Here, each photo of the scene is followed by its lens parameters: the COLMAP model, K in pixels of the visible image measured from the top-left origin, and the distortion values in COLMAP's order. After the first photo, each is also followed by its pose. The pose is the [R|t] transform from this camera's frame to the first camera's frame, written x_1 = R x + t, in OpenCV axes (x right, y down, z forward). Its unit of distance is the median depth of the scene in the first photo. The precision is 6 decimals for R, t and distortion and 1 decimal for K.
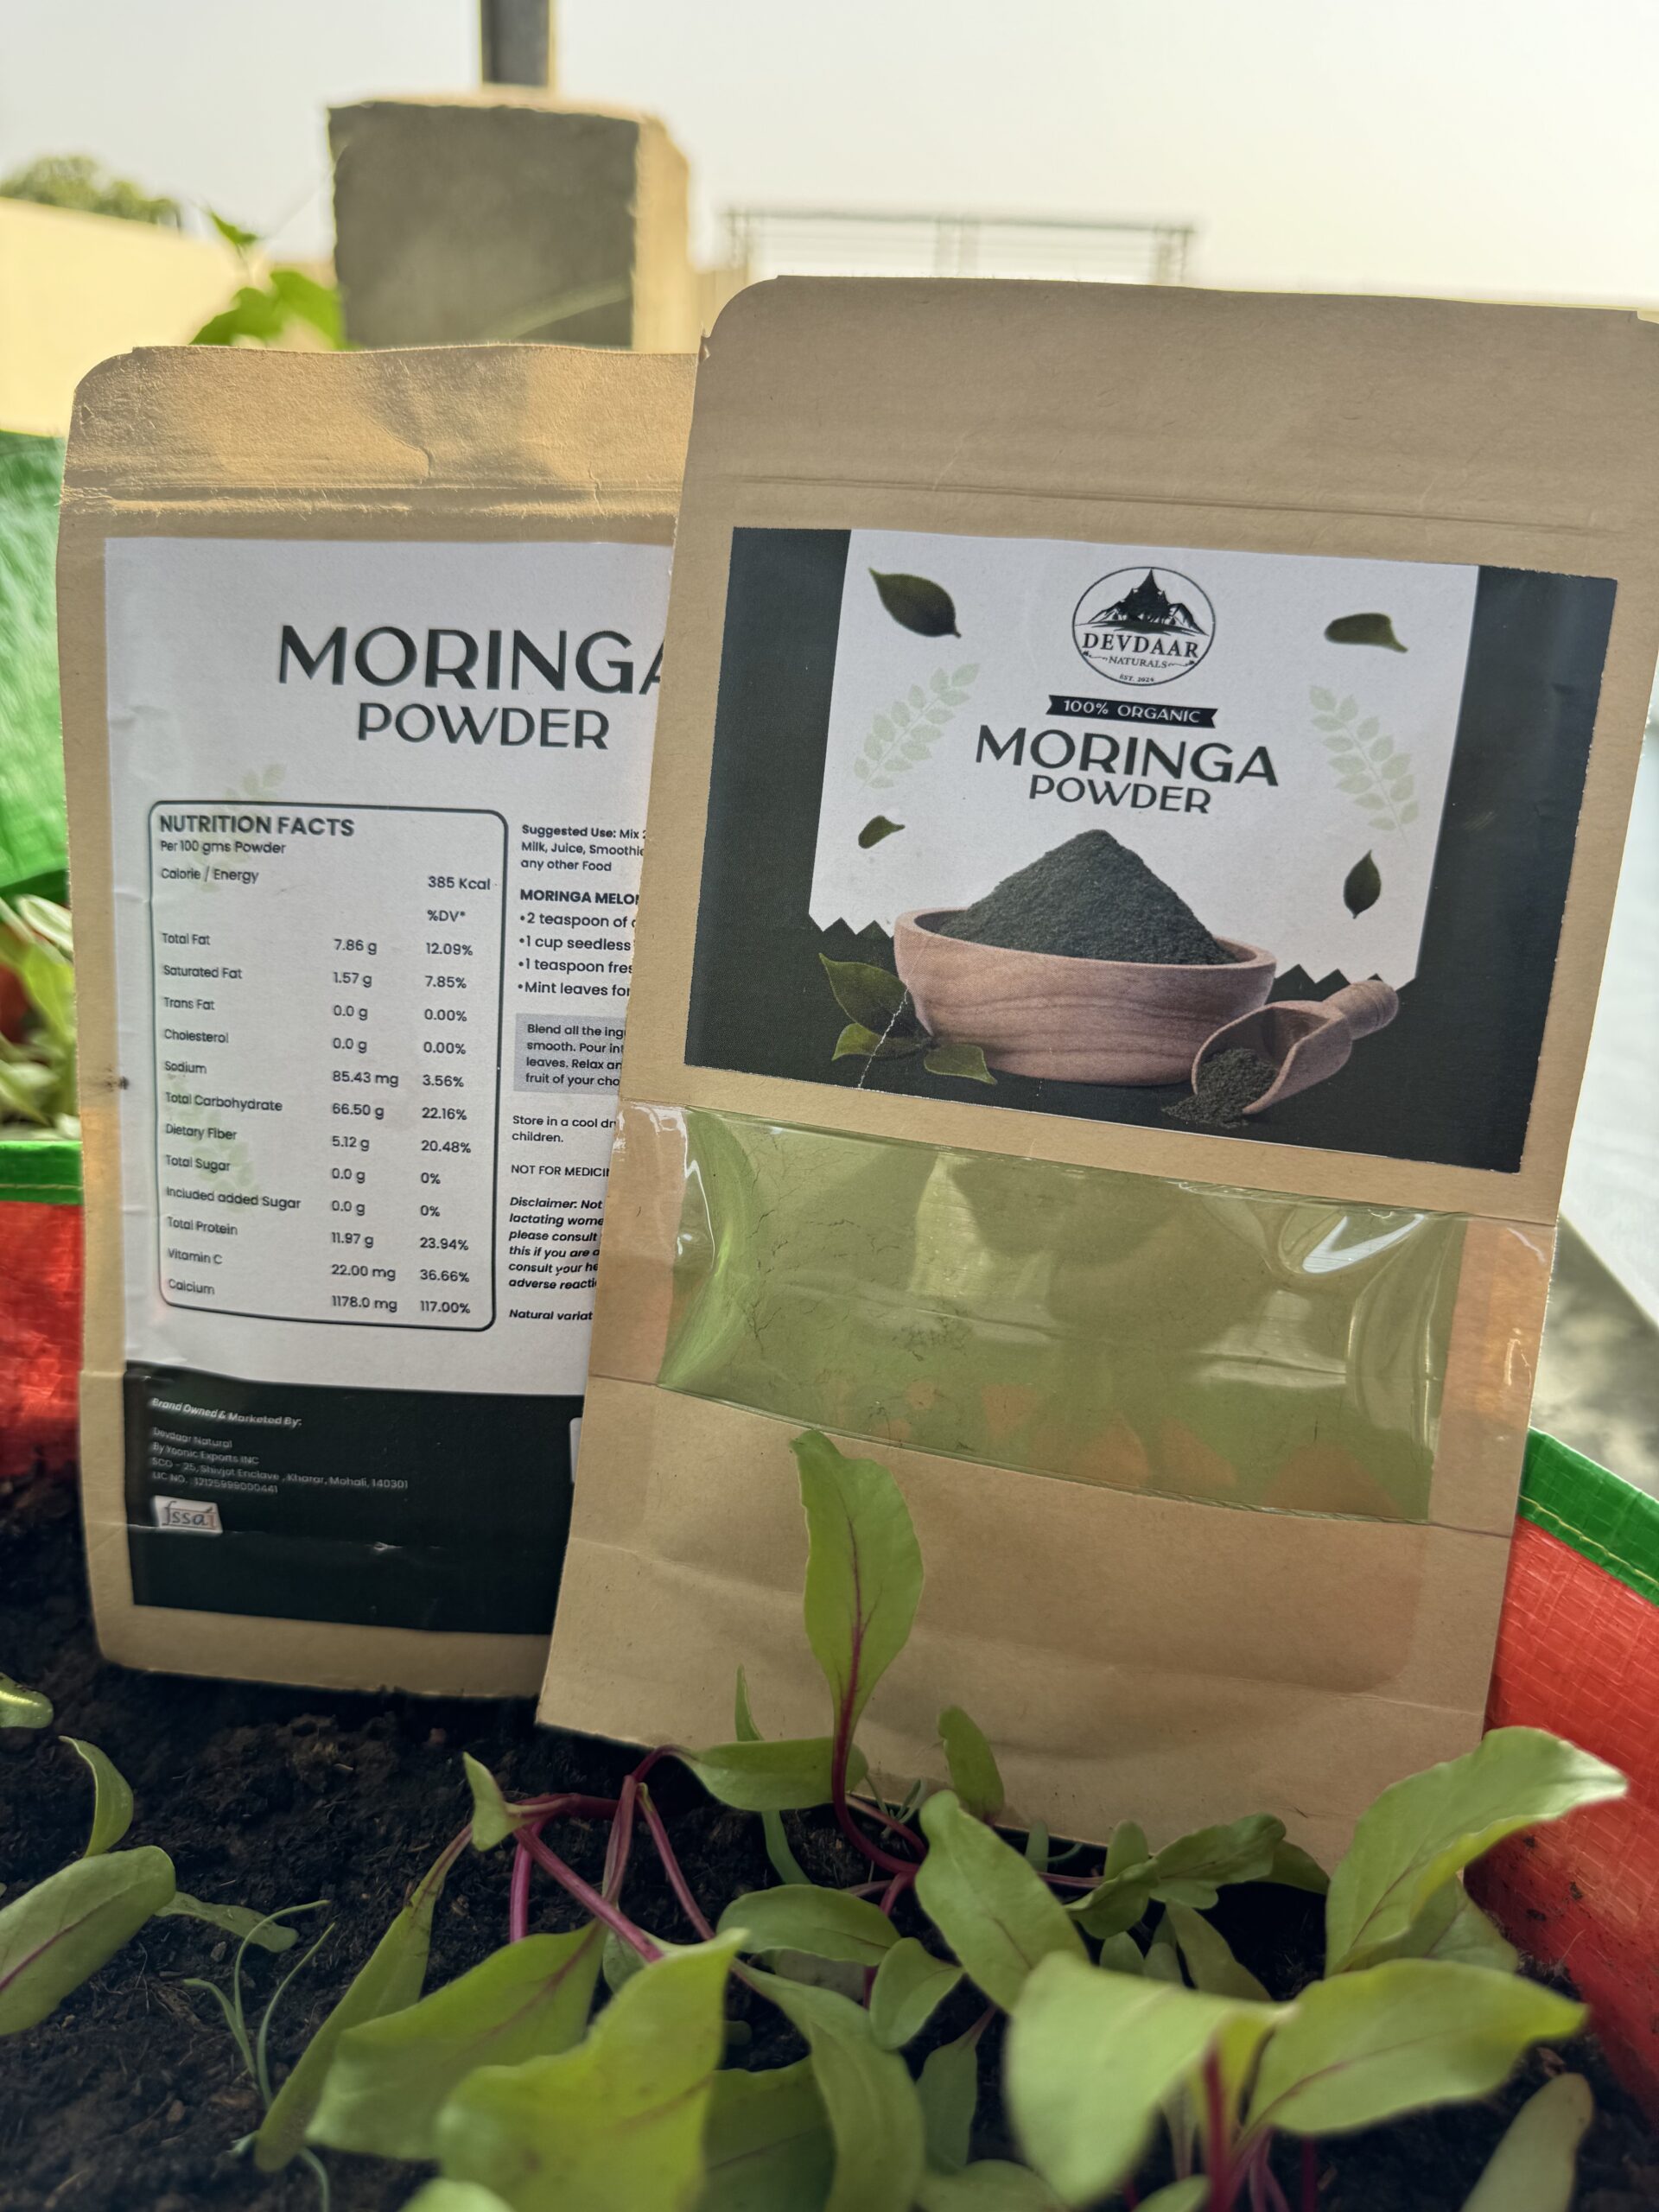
lens RADIAL K [[1707.6, 0, 817.8], [0, 1707.6, 1109.9], [0, 0, 1]] dist [0.183563, -0.561487]
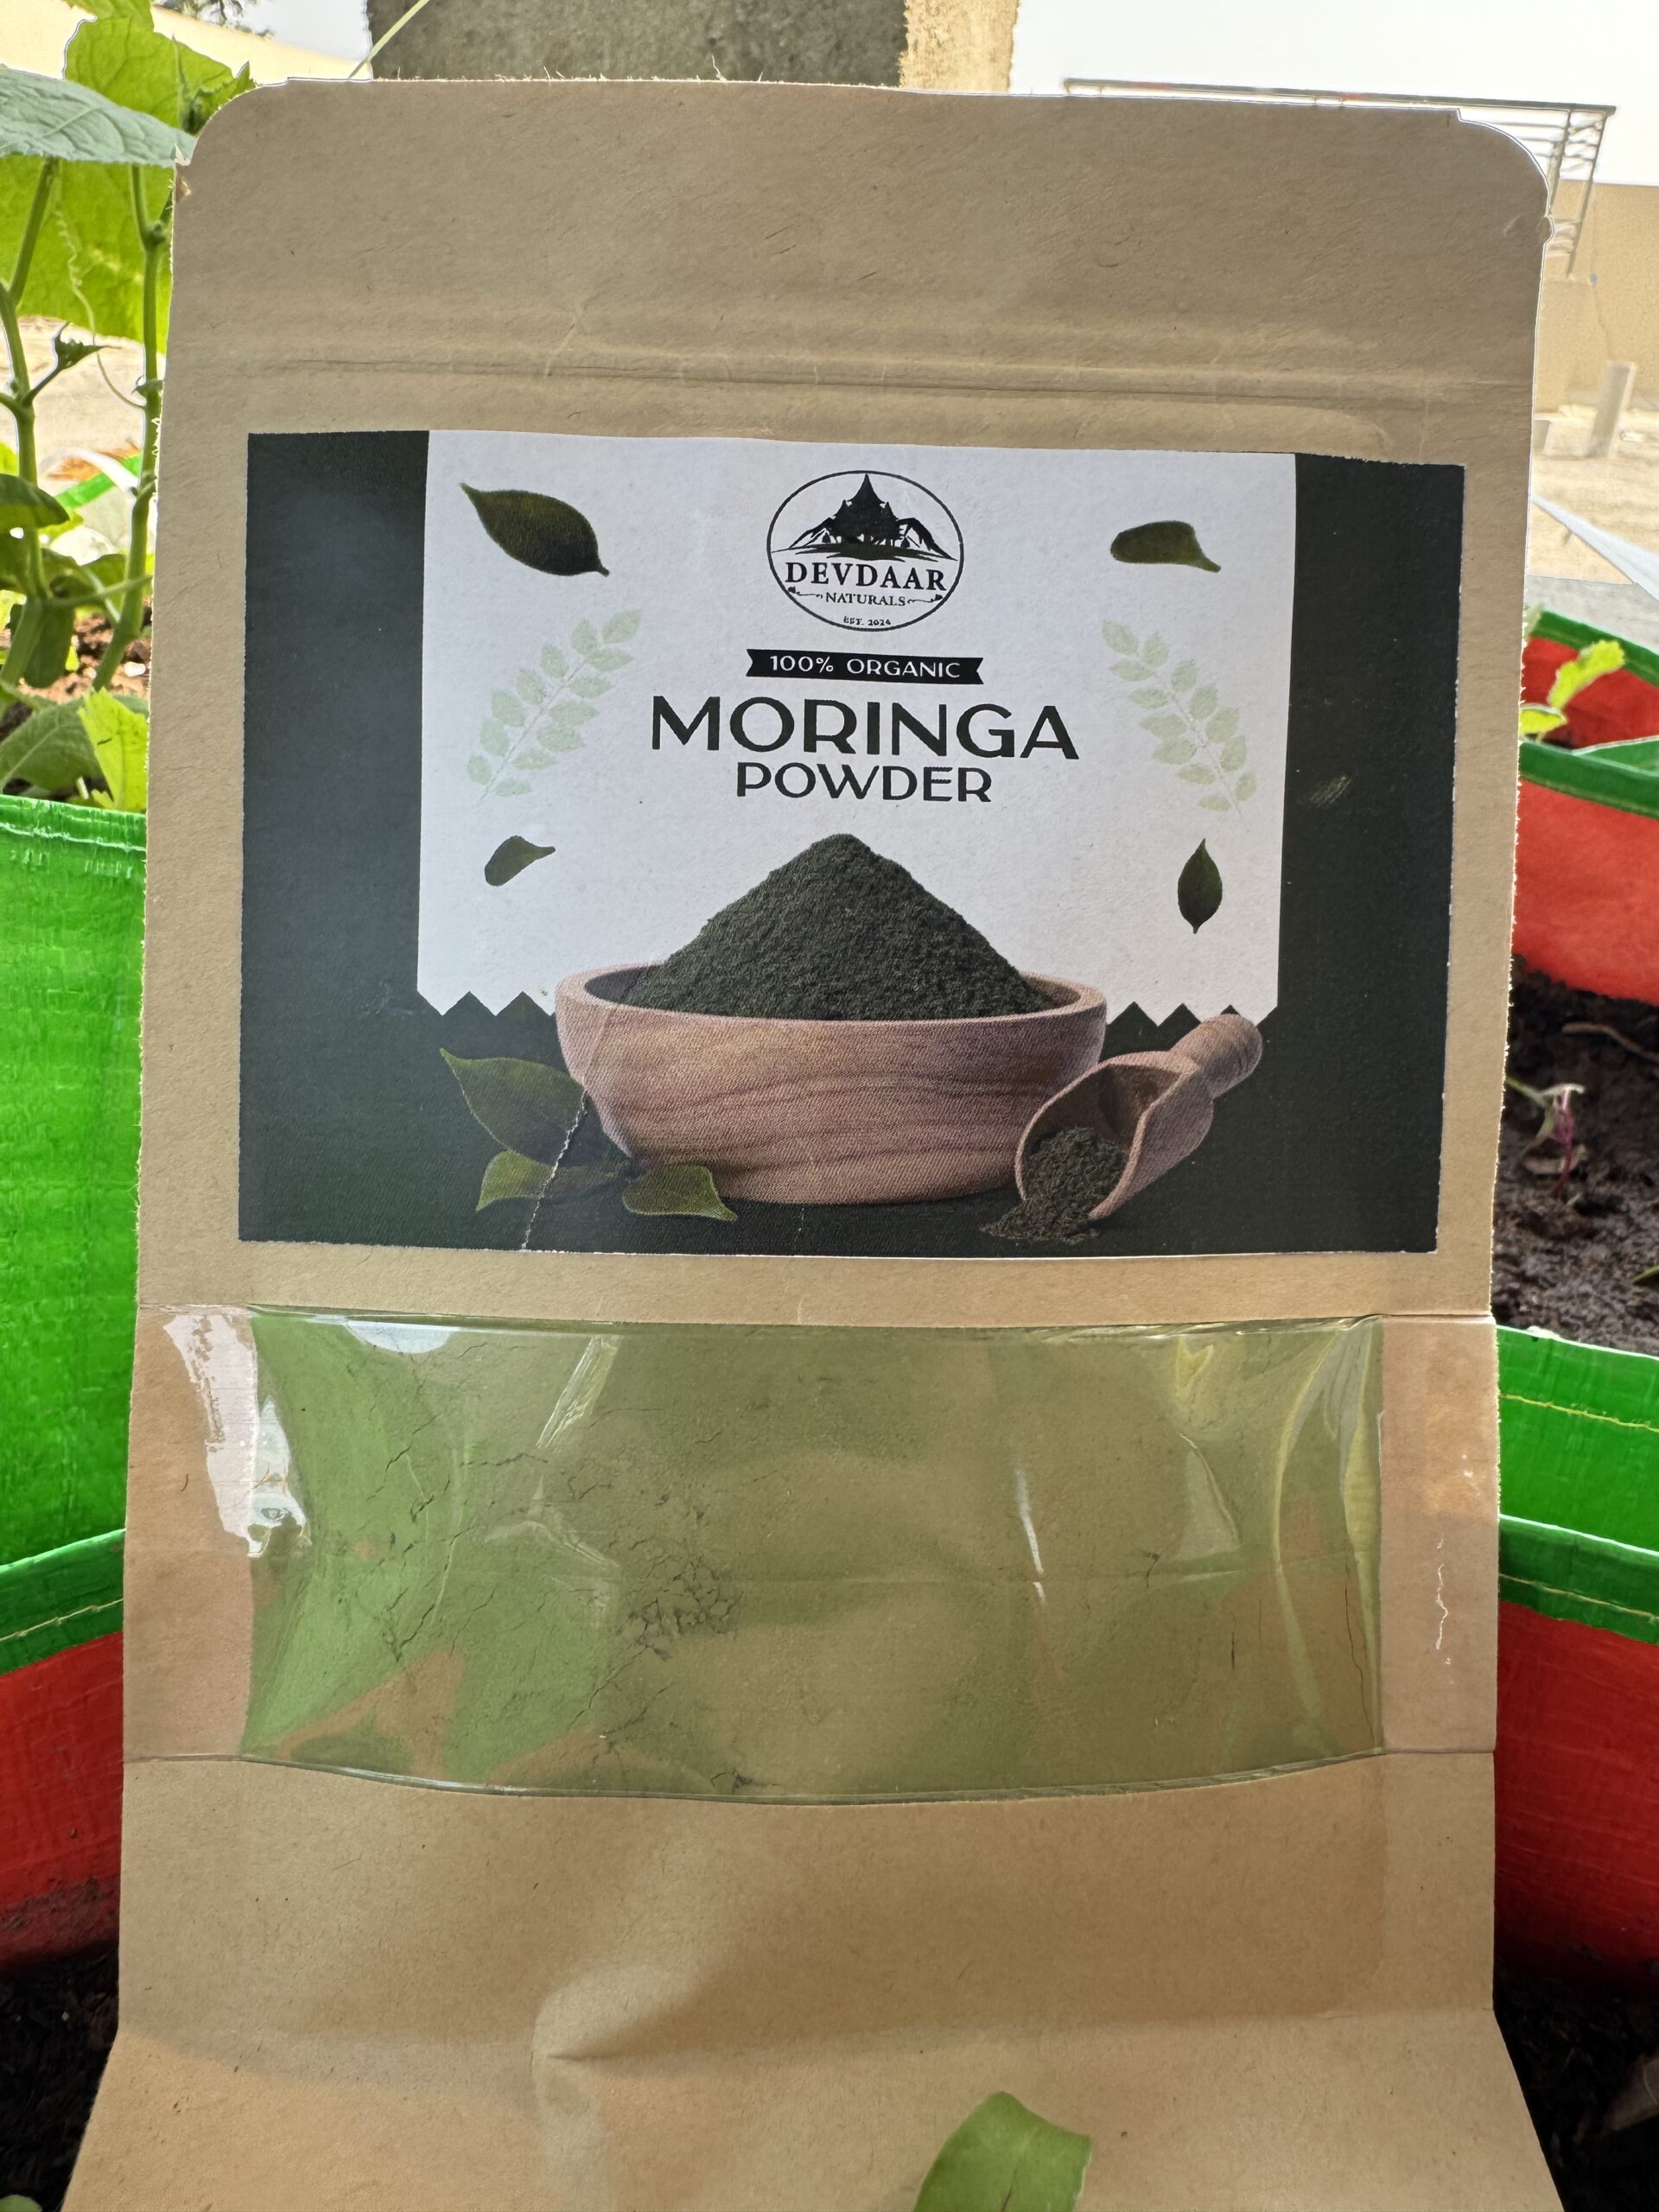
lens RADIAL K [[1642.4, 0, 843.1], [0, 1642.4, 970.9], [0, 0, 1]] dist [-0.004047, 0.007991]
pose [[0.960208, -0.092214, 0.263623, -0.014703], [0.115914, 0.990365, -0.075775, -0.057988], [-0.254096, 0.103317, 0.961645, 0.368419]]
